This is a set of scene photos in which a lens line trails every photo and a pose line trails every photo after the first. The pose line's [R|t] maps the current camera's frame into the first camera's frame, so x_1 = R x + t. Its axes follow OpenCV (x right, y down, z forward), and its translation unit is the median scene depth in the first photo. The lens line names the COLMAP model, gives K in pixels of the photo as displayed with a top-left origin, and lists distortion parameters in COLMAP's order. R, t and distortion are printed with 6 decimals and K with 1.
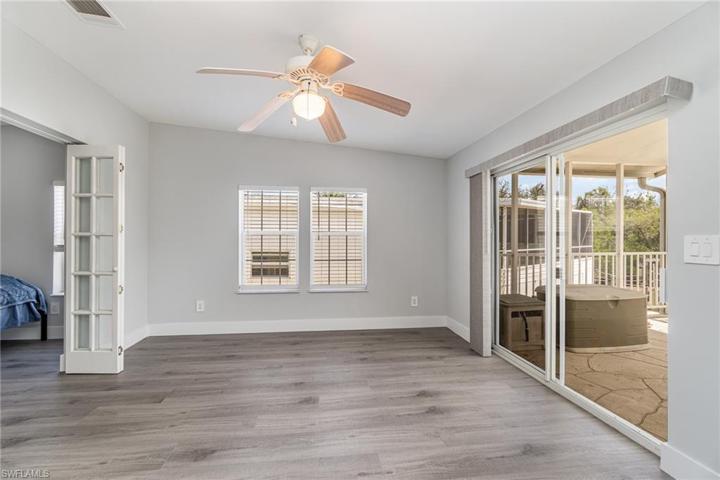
lens RADIAL K [[312.5, 0, 360.3], [0, 312.5, 244.1], [0, 0, 1]] dist [-0.001452, -0.000203]
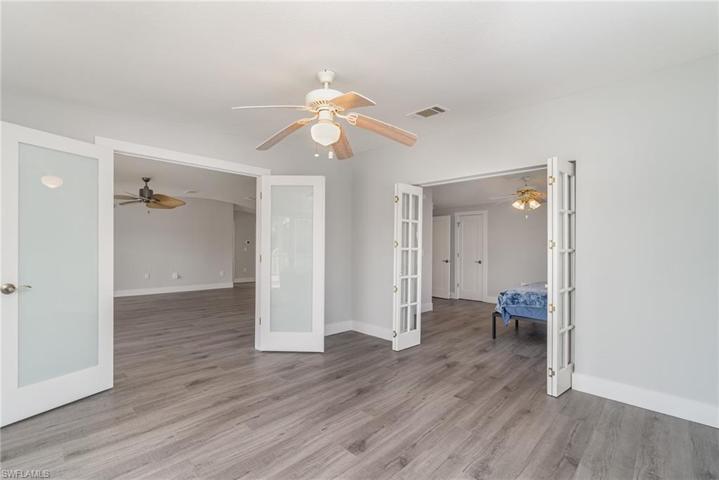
lens RADIAL K [[312.0, 0, 359.8], [0, 312.0, 244.1], [0, 0, 1]] dist [-0.001452, -0.000203]
pose [[-0.781016, -0.016208, -0.624301, 0.384059], [-0.023832, 0.999709, 0.003860, -0.064646], [0.624056, 0.017893, -0.781175, 1.683442]]
